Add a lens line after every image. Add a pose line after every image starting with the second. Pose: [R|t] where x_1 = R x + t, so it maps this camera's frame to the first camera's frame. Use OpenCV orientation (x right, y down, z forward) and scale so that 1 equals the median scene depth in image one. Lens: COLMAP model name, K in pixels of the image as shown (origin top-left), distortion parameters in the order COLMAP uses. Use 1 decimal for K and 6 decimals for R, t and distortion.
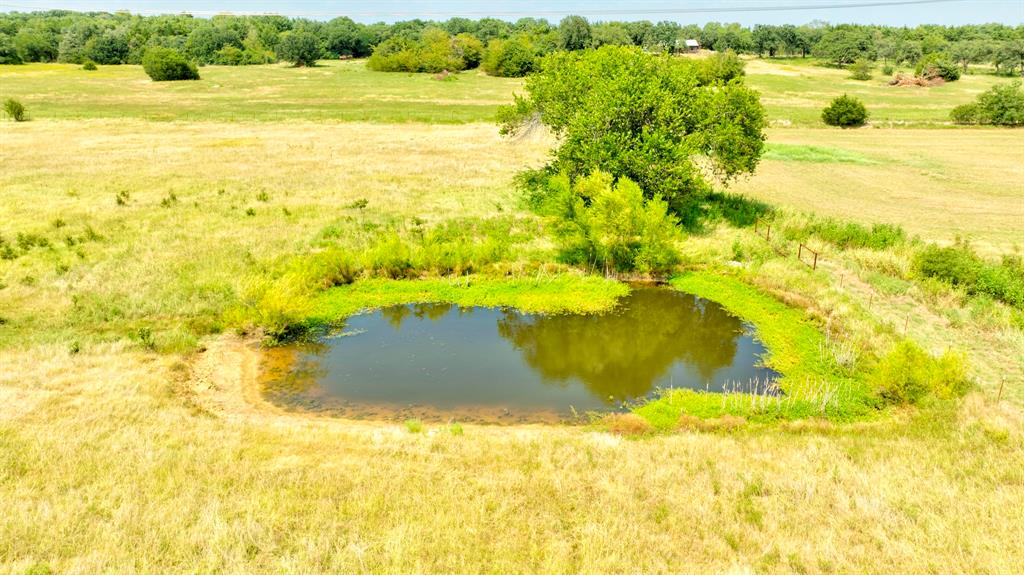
lens RADIAL K [[718.3, 0, 515.5], [0, 718.3, 285.3], [0, 0, 1]] dist [-0.035396, 0.037080]
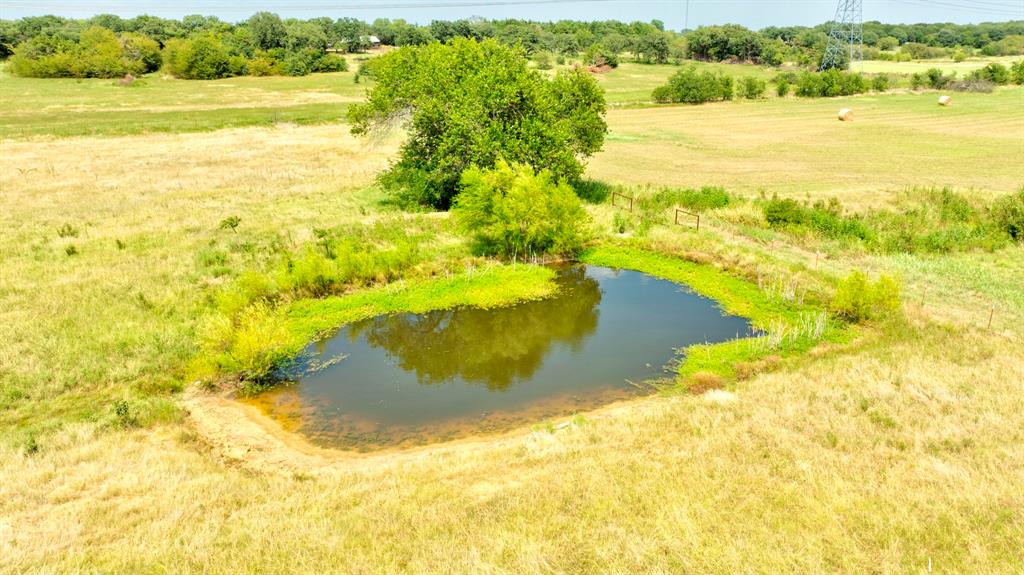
lens RADIAL K [[718.3, 0, 515.5], [0, 718.3, 285.3], [0, 0, 1]] dist [-0.035396, 0.037080]
pose [[0.896220, -0.153810, 0.416091, -0.130434], [0.152456, 0.987628, 0.036707, -0.008192], [-0.416589, 0.030538, 0.908582, 0.030978]]
